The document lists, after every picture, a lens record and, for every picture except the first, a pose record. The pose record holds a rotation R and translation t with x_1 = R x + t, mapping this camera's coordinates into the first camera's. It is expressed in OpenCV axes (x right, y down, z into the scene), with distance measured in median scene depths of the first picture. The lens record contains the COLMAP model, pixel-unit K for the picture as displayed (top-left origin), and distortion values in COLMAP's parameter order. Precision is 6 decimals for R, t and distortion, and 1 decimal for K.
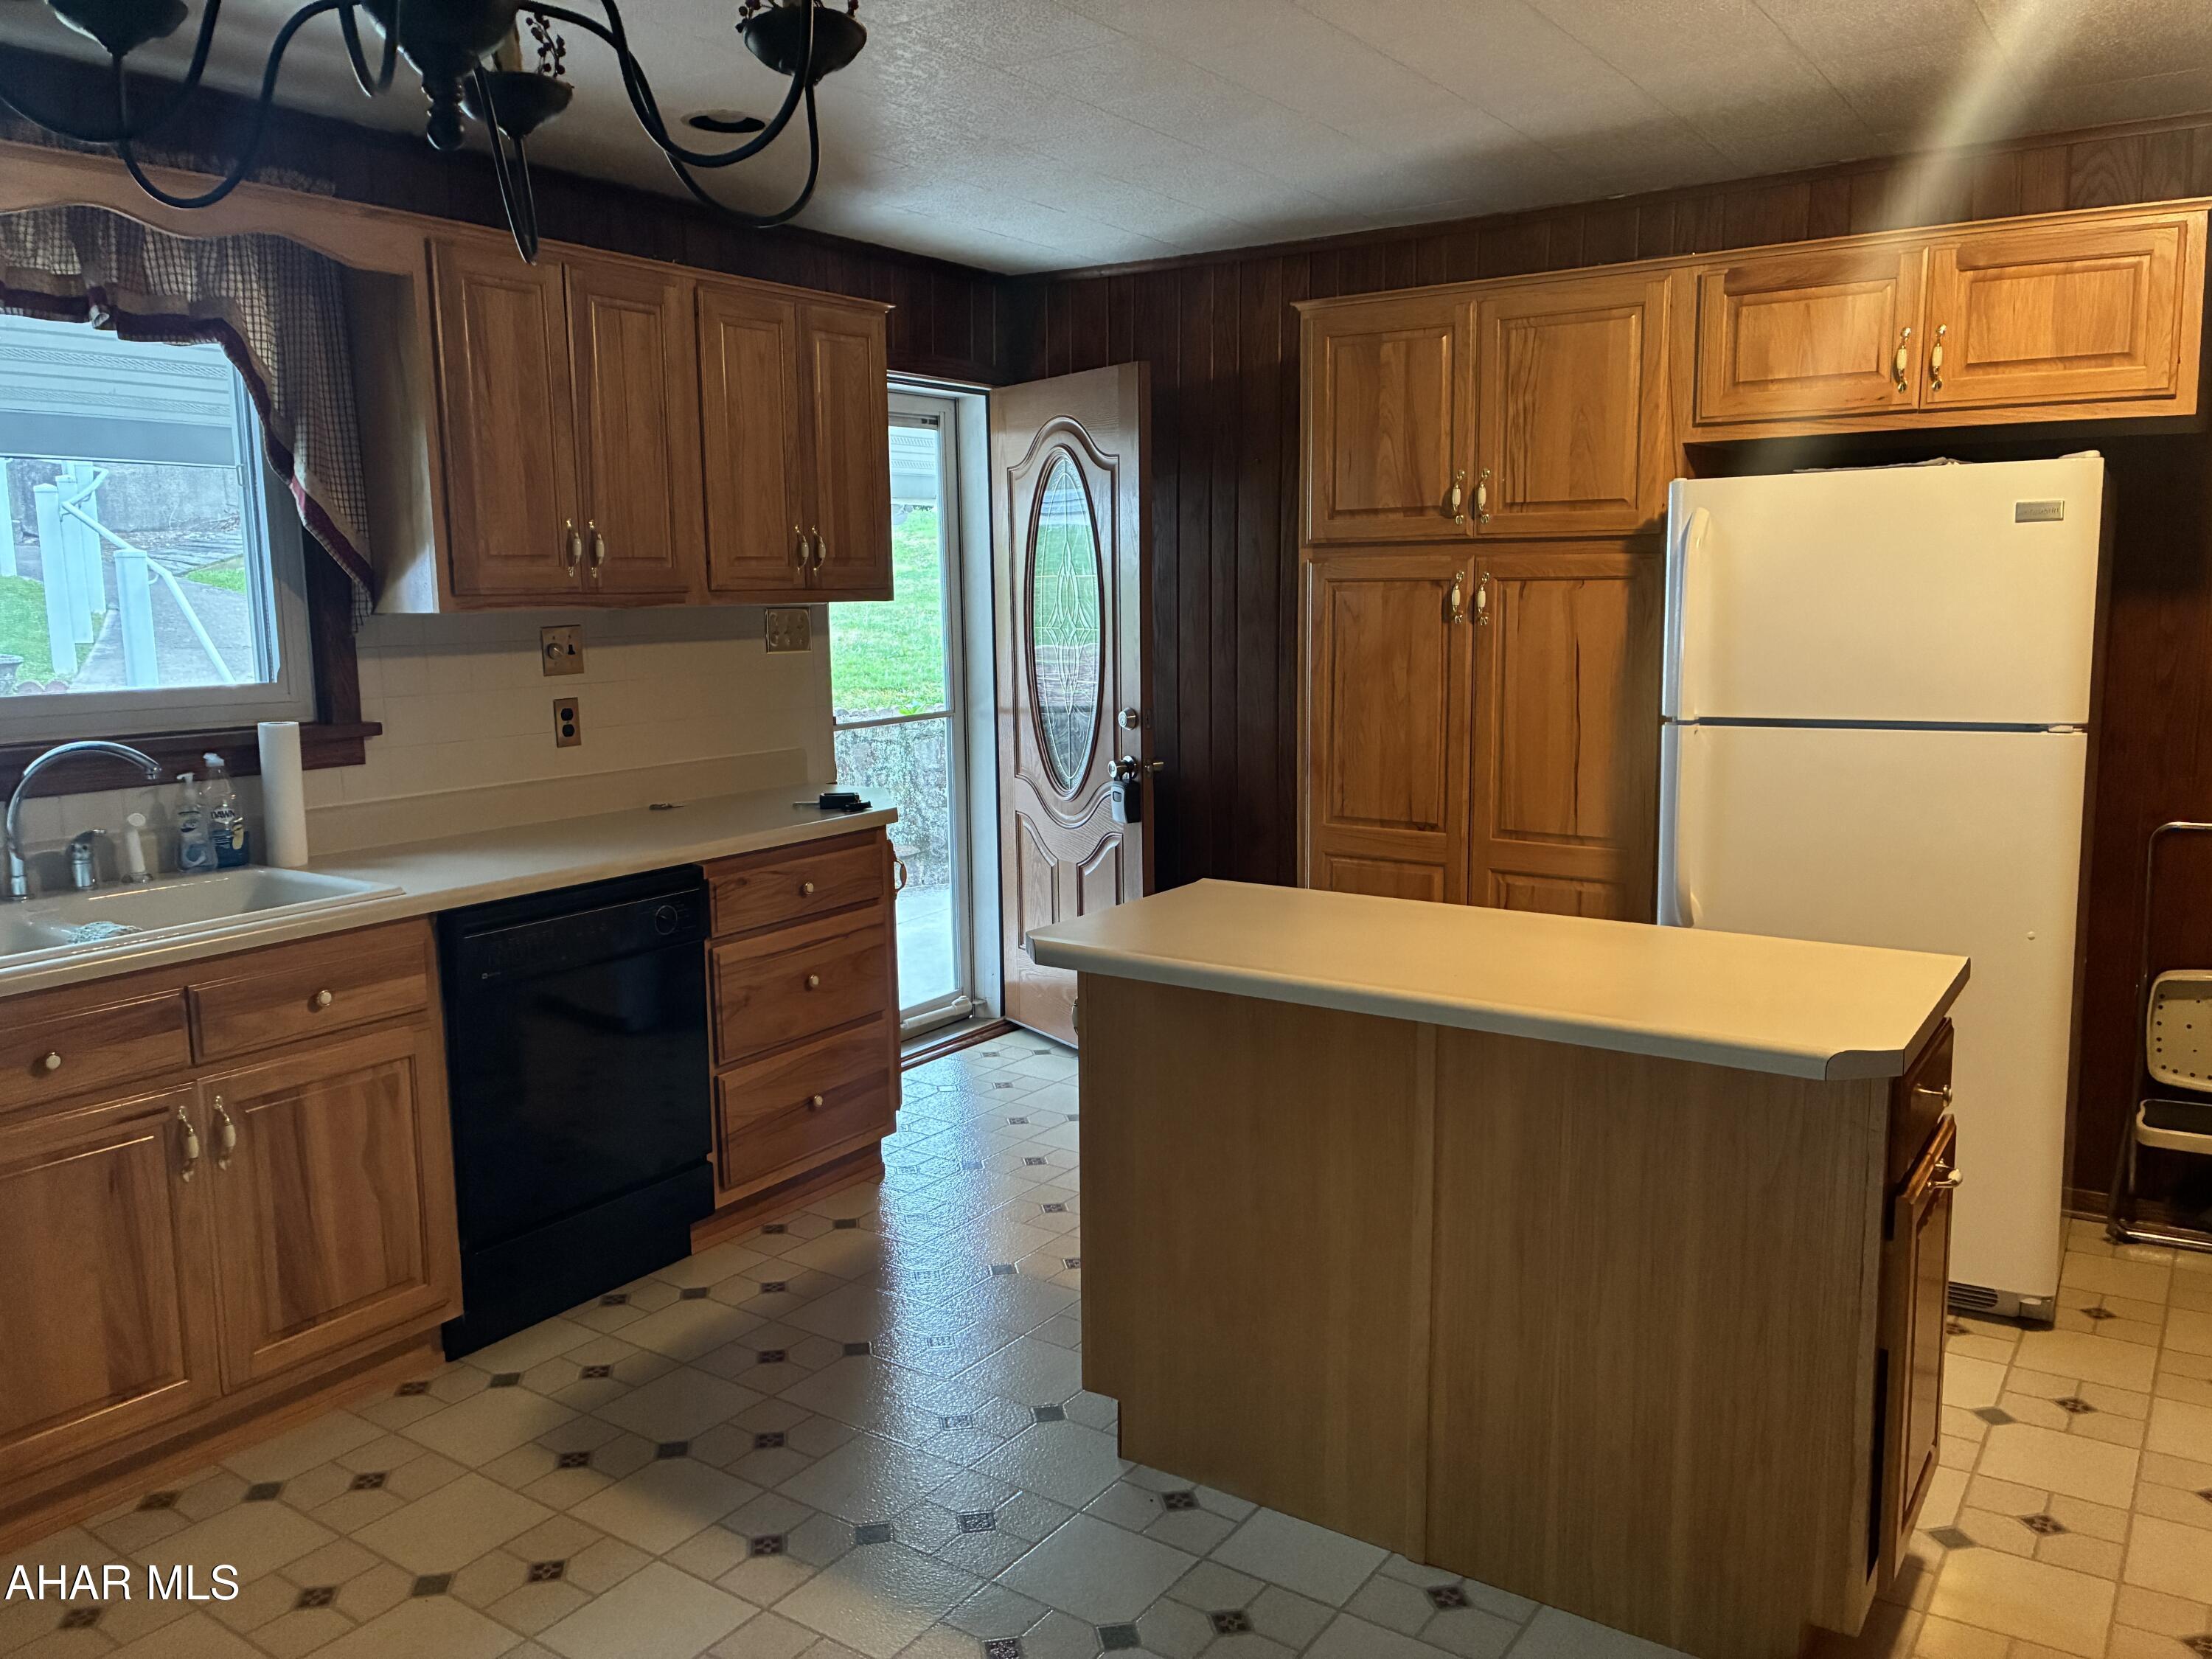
lens RADIAL K [[1681.1, 0, 1108.8], [0, 1681.1, 825.8], [0, 0, 1]] dist [0.040178, -0.044017]
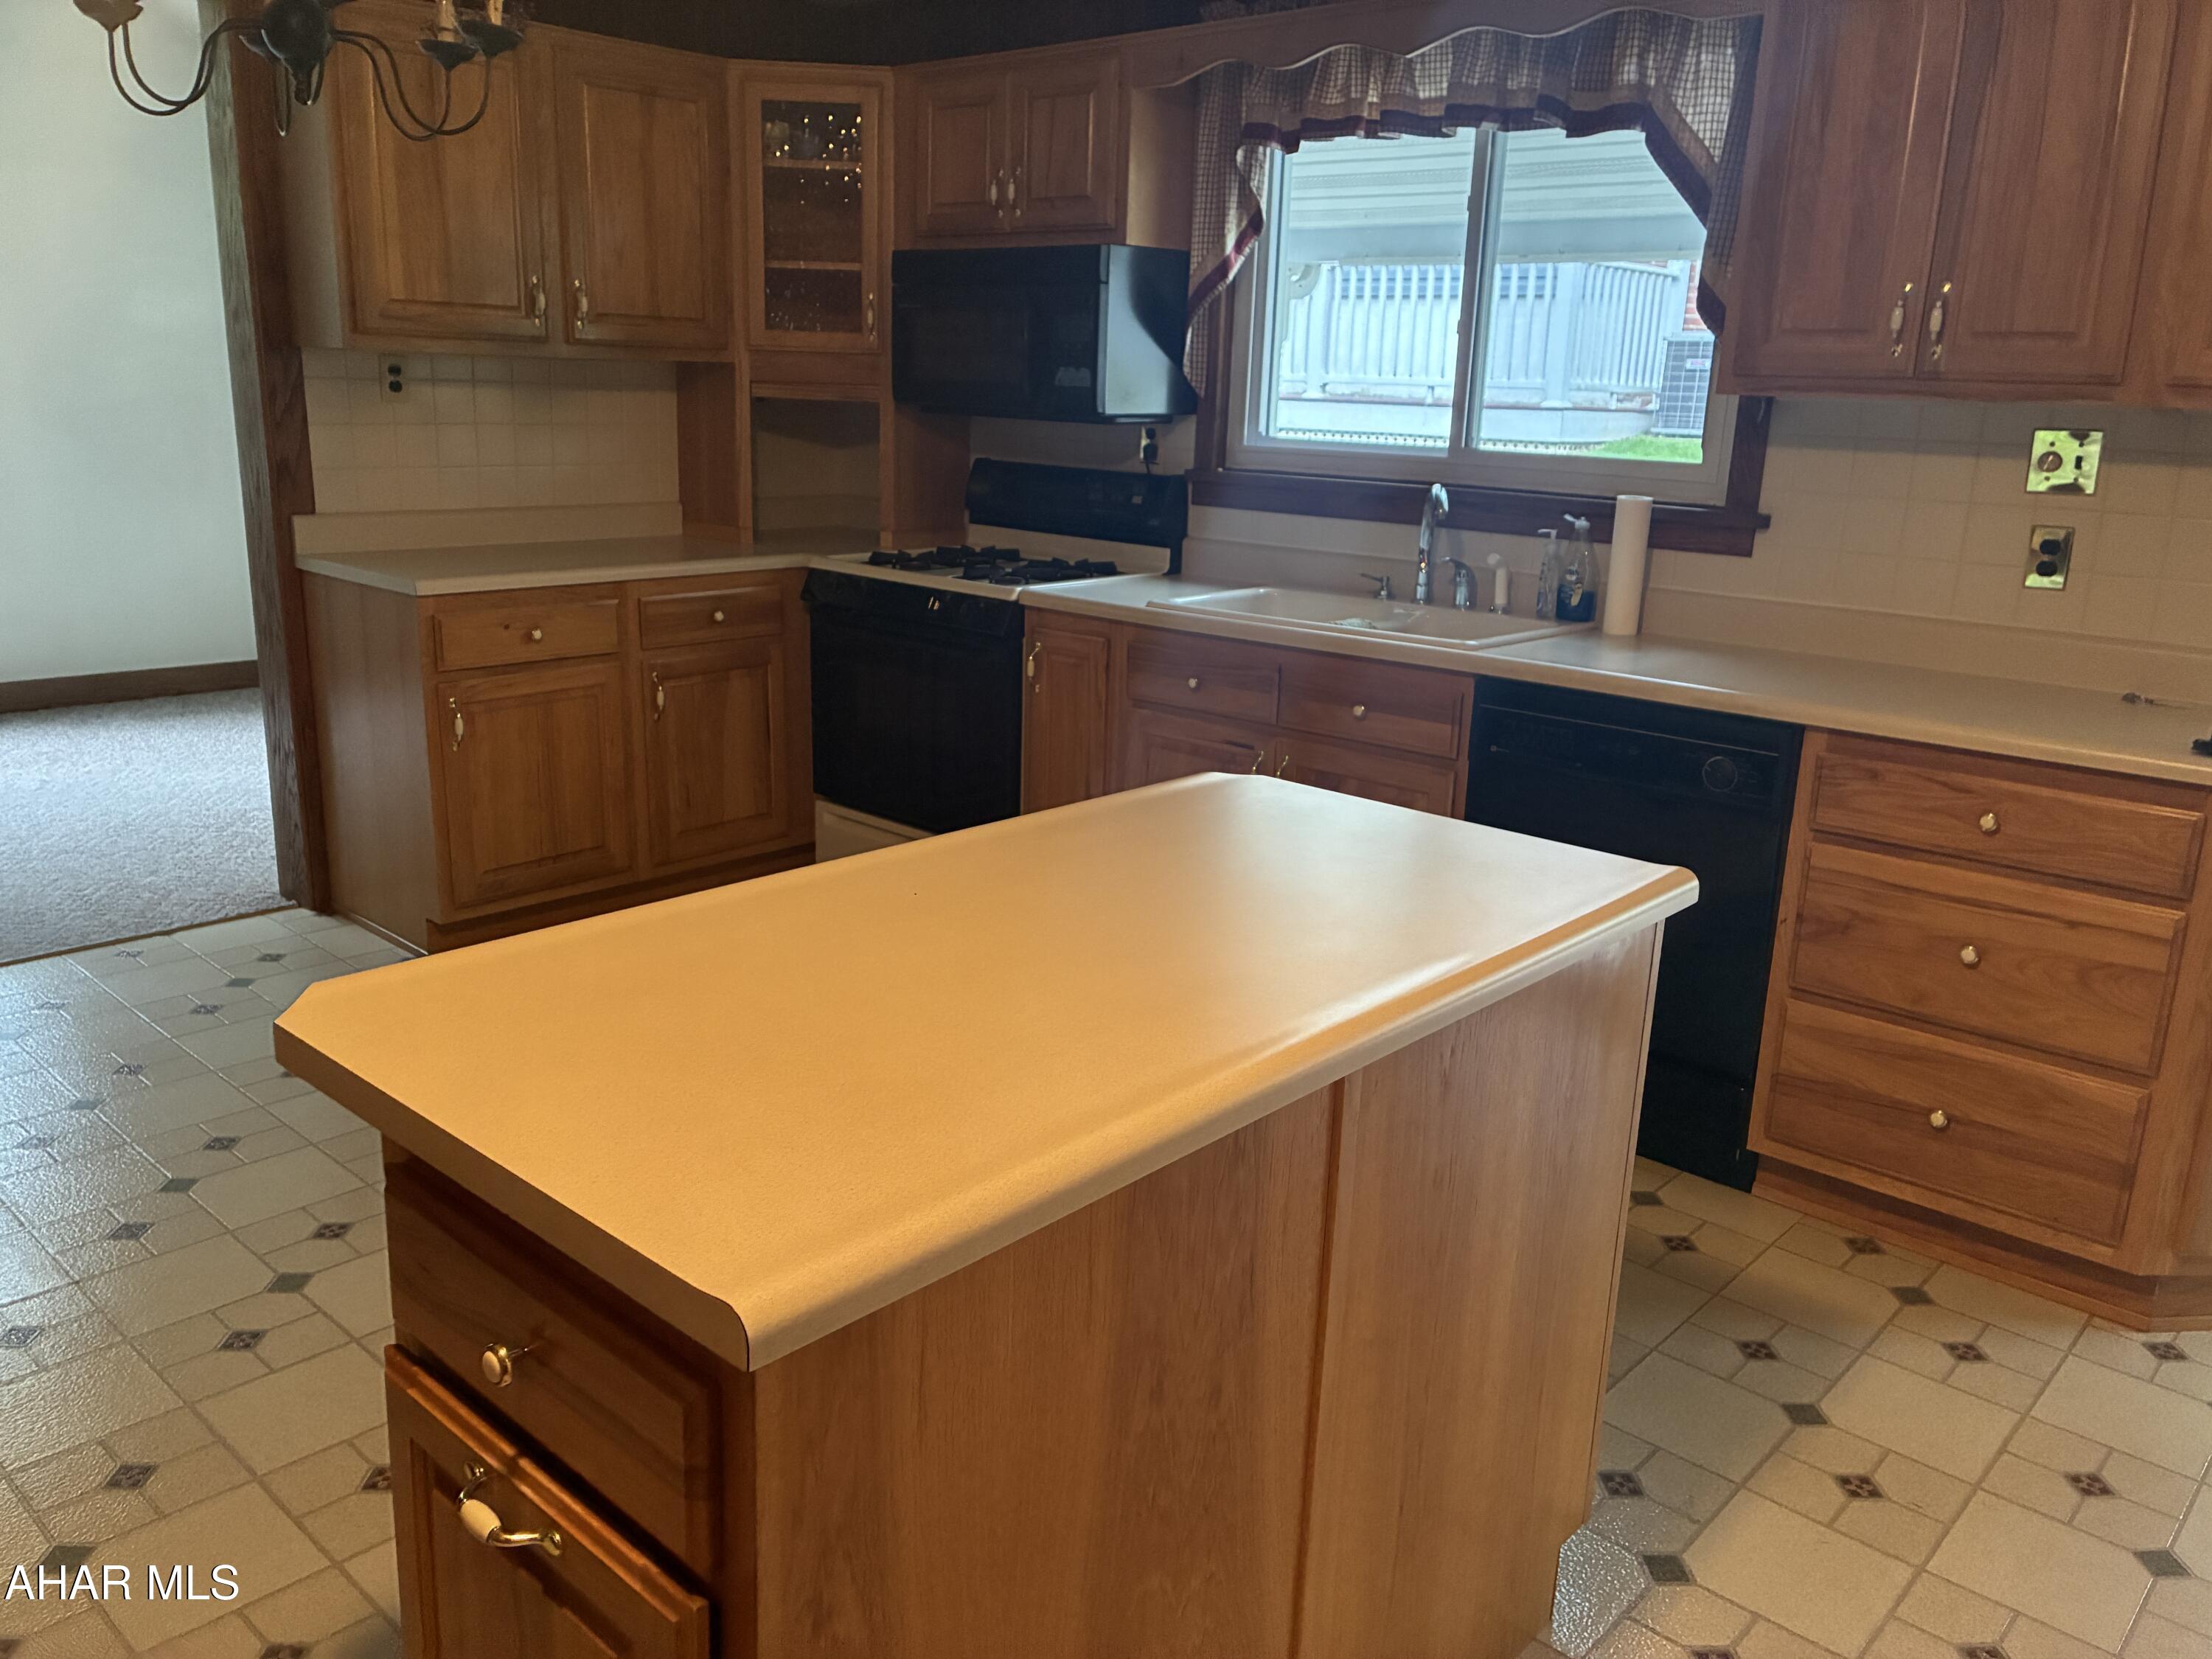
lens RADIAL K [[1681.1, 0, 1109.9], [0, 1681.1, 826.2], [0, 0, 1]] dist [0.040178, -0.044017]
pose [[-0.137351, 0.263465, -0.954841, 0.633830], [-0.175455, 0.942262, 0.285233, -0.114548], [0.974859, 0.206708, -0.083195, 0.845702]]
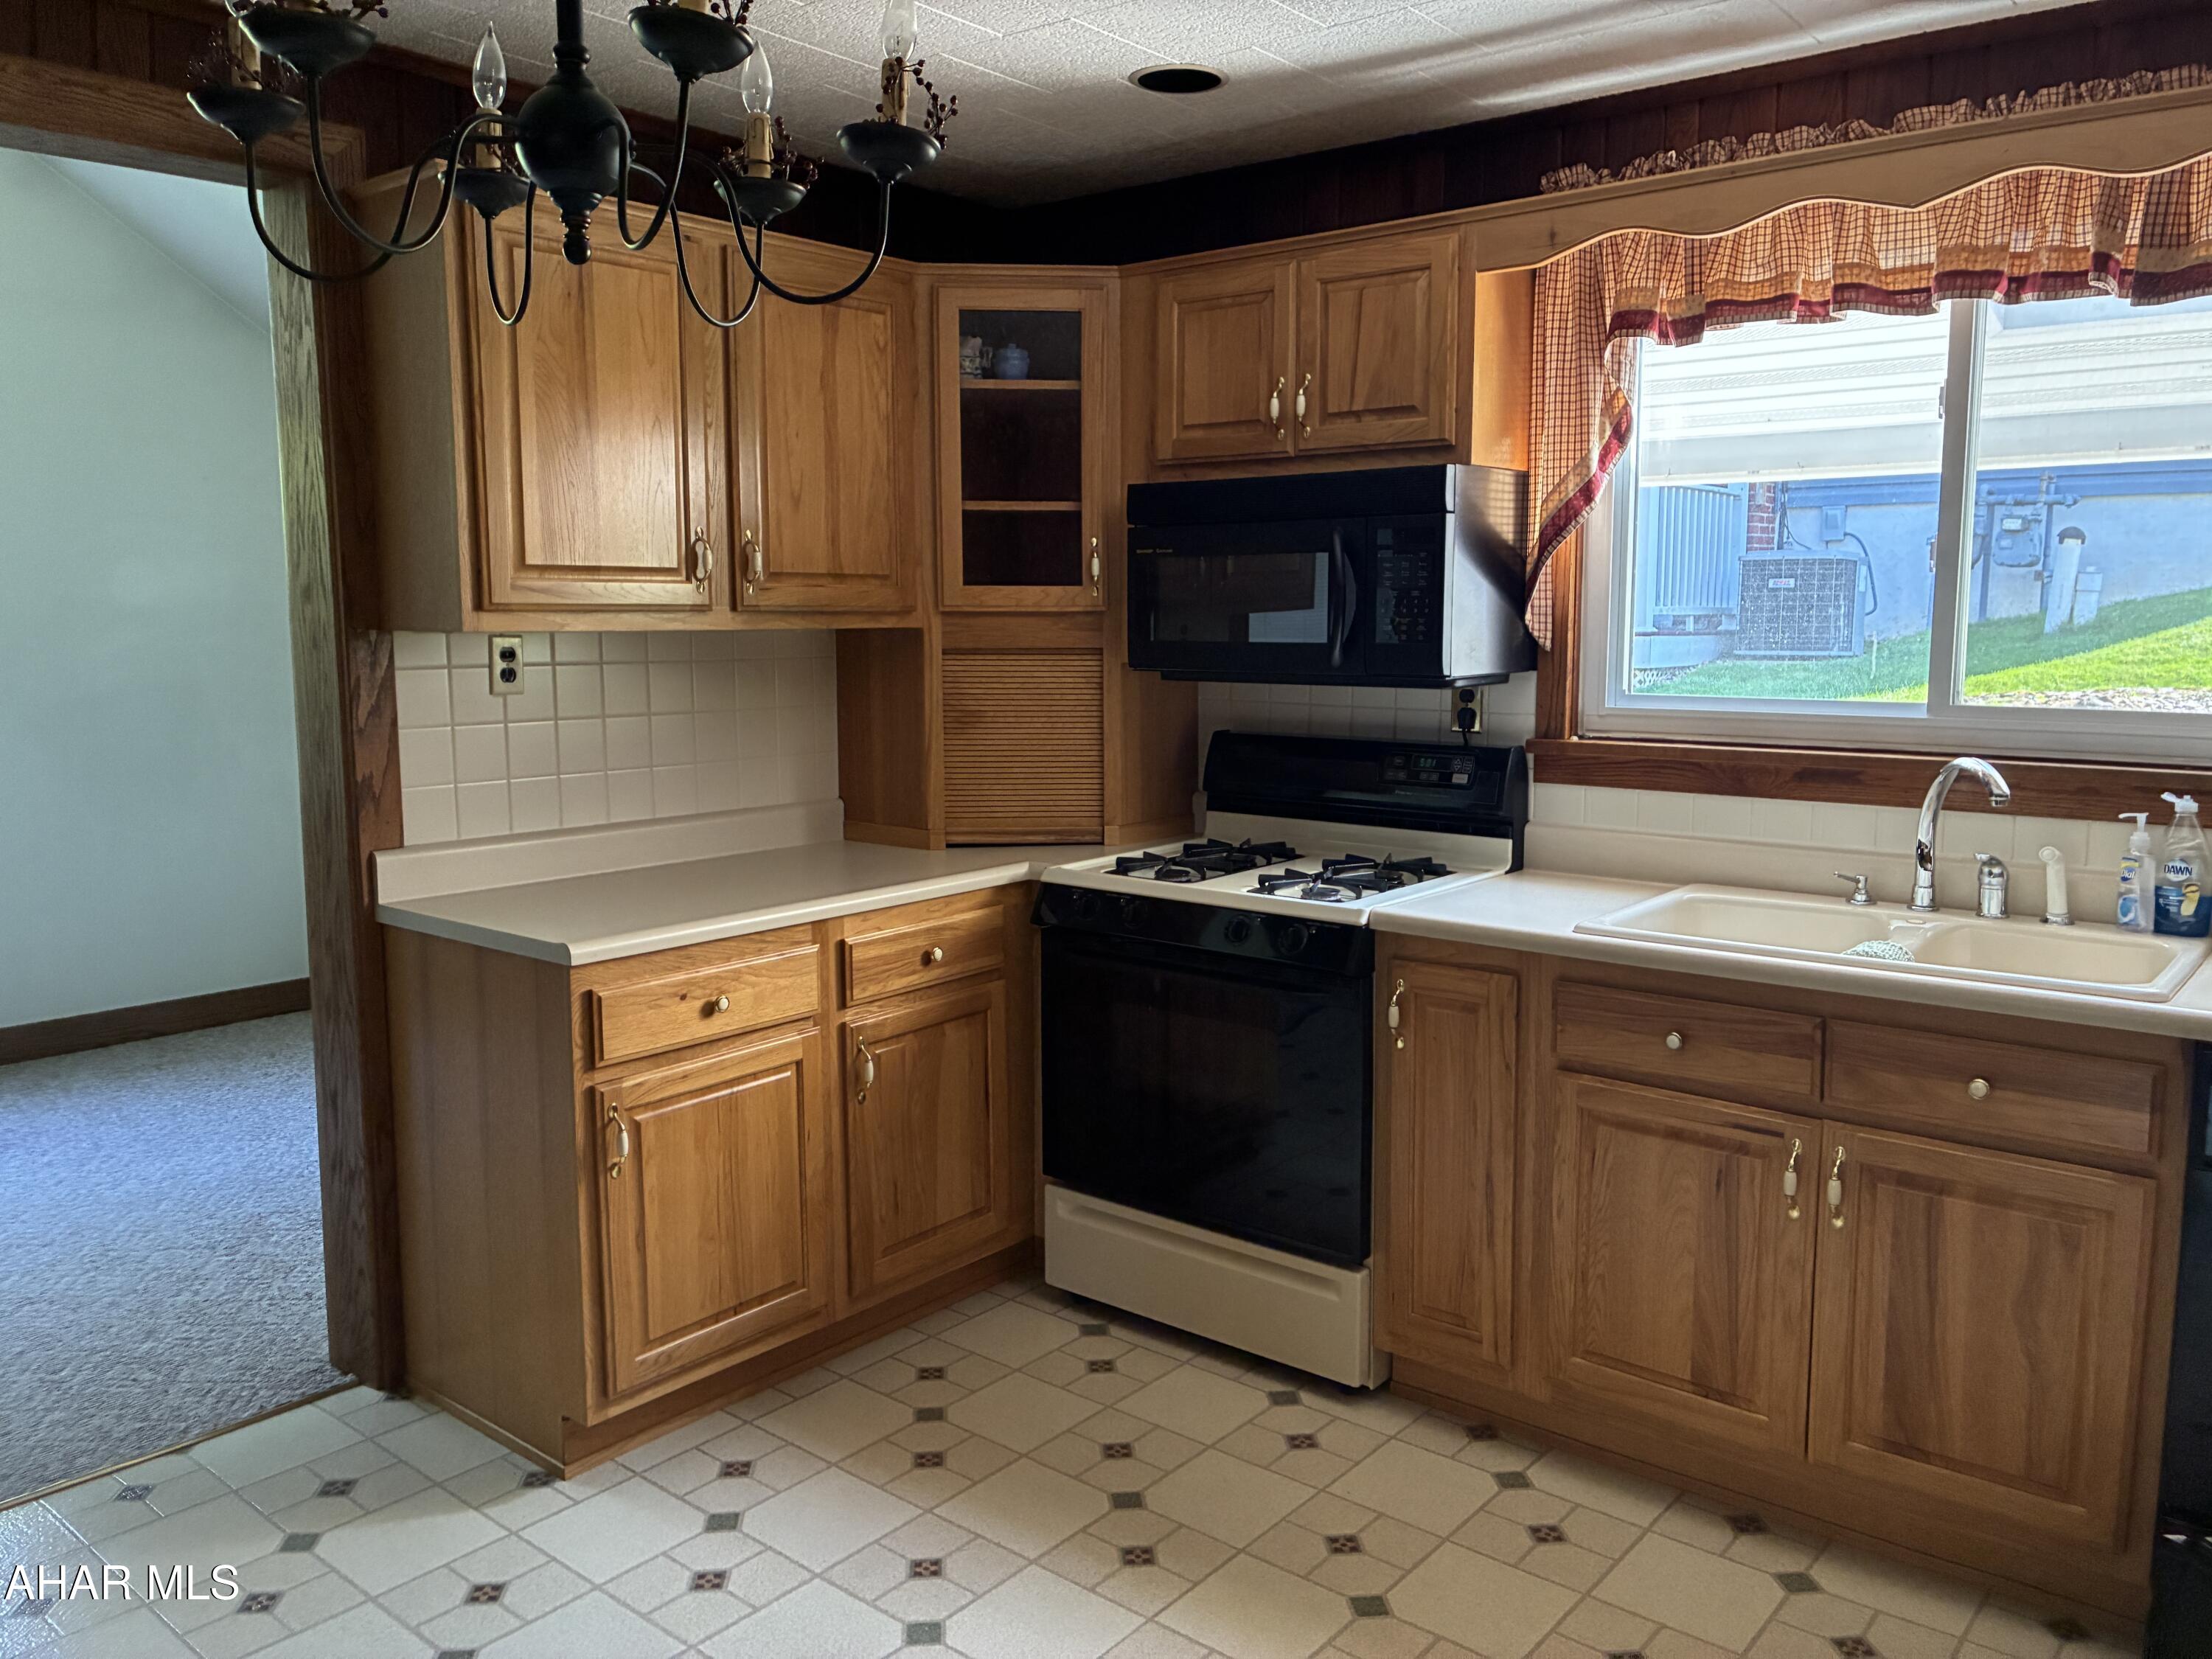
lens RADIAL K [[1681.1, 0, 1107.8], [0, 1681.1, 813.5], [0, 0, 1]] dist [0.040178, -0.044017]
pose [[-0.089149, 0.132301, -0.987192, 0.329804], [-0.143346, 0.979116, 0.144164, -0.078370], [0.985649, 0.154363, -0.068322, 0.554590]]
